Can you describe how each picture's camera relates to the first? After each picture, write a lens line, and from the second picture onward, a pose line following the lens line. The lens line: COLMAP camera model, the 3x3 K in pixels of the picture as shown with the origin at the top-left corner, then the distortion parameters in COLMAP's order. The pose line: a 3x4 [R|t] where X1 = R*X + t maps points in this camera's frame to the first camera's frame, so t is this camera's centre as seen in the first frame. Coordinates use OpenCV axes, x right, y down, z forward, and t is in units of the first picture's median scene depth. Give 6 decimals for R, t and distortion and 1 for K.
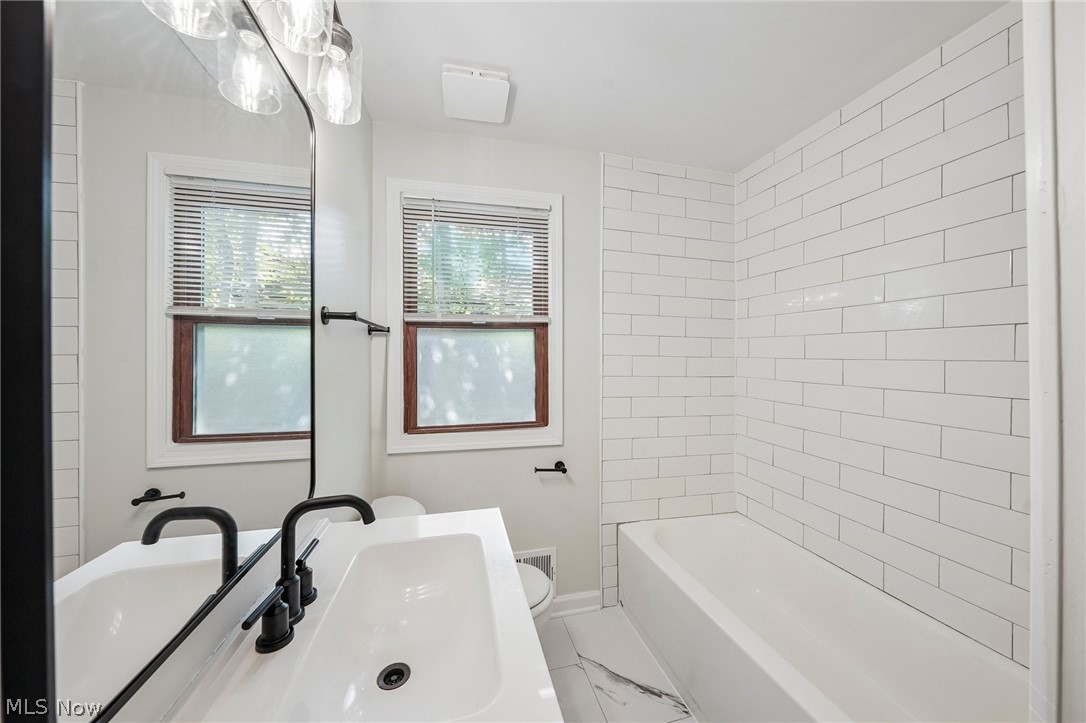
lens RADIAL K [[377.3, 0, 543.8], [0, 377.3, 353.5], [0, 0, 1]] dist [0.009432, -0.000172]
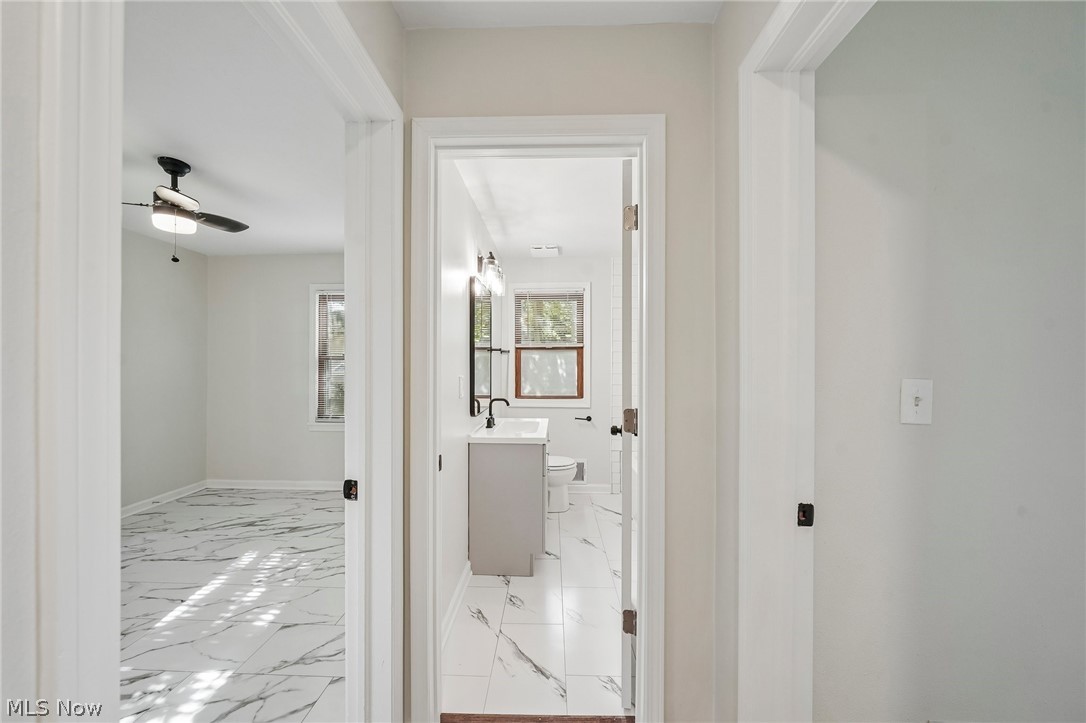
lens RADIAL K [[377.3, 0, 537.7], [0, 377.3, 362.4], [0, 0, 1]] dist [0.009432, -0.000172]
pose [[0.959048, 0.000558, -0.283245, 0.344198], [-0.000896, 0.999999, -0.001062, 0.003899], [0.283244, 0.001272, 0.959047, -0.977340]]
